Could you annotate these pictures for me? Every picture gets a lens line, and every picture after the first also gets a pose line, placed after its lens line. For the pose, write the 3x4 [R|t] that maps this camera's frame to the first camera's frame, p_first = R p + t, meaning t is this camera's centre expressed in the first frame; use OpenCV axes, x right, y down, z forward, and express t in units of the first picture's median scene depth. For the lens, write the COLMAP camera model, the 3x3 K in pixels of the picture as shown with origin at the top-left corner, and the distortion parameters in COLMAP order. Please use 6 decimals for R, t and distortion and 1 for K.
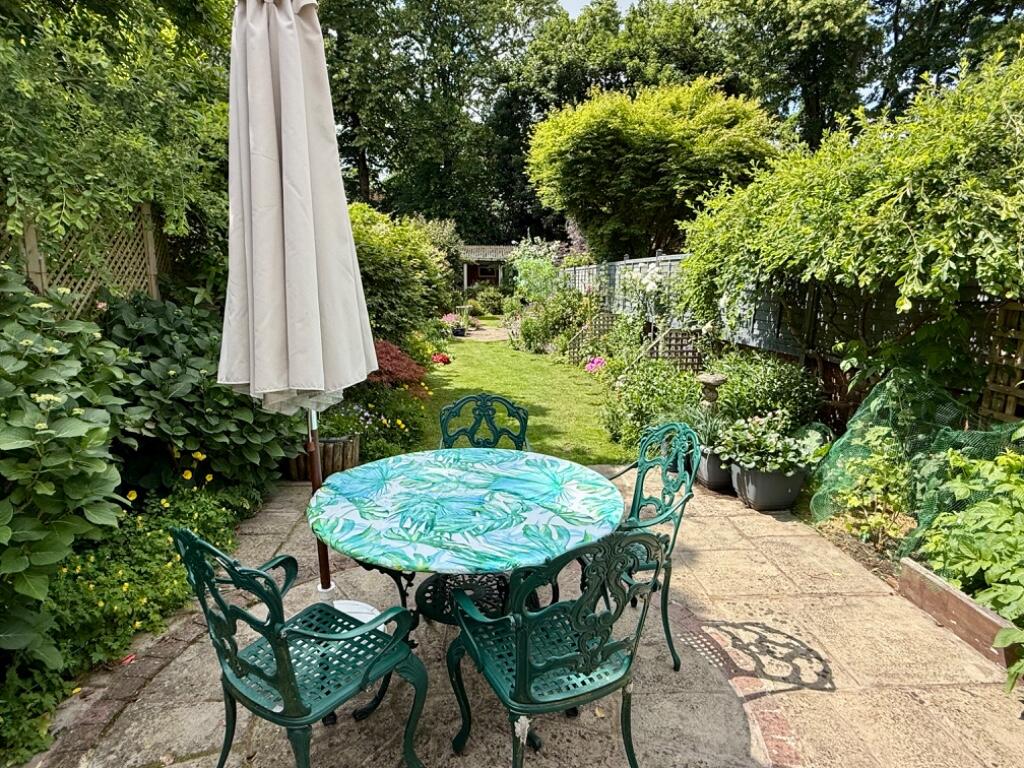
lens RADIAL K [[566.1, 0, 511.2], [0, 566.1, 383.6], [0, 0, 1]] dist [0.001528, 0.000087]
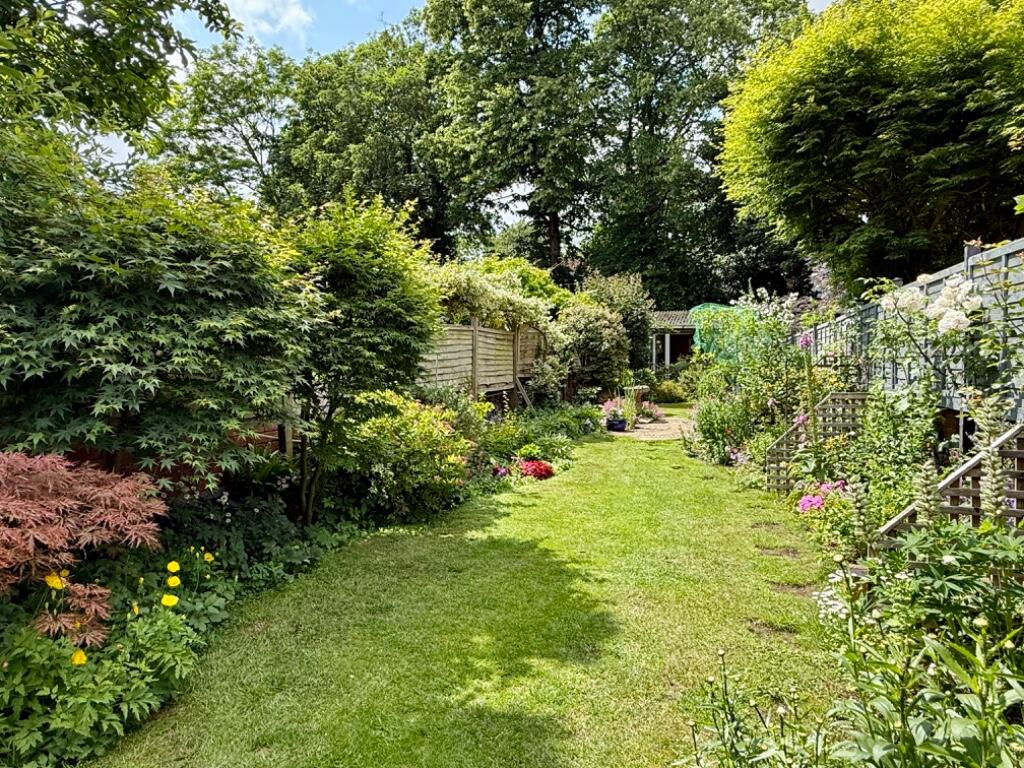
lens RADIAL K [[632.8, 0, 513.4], [0, 632.8, 384.6], [0, 0, 1]] dist [-0.004230, 0.000765]
pose [[0.927396, -0.002707, -0.374072, 0.085240], [-0.054421, 0.988359, -0.142071, -0.030405], [0.370102, 0.152114, 0.916453, 0.323892]]
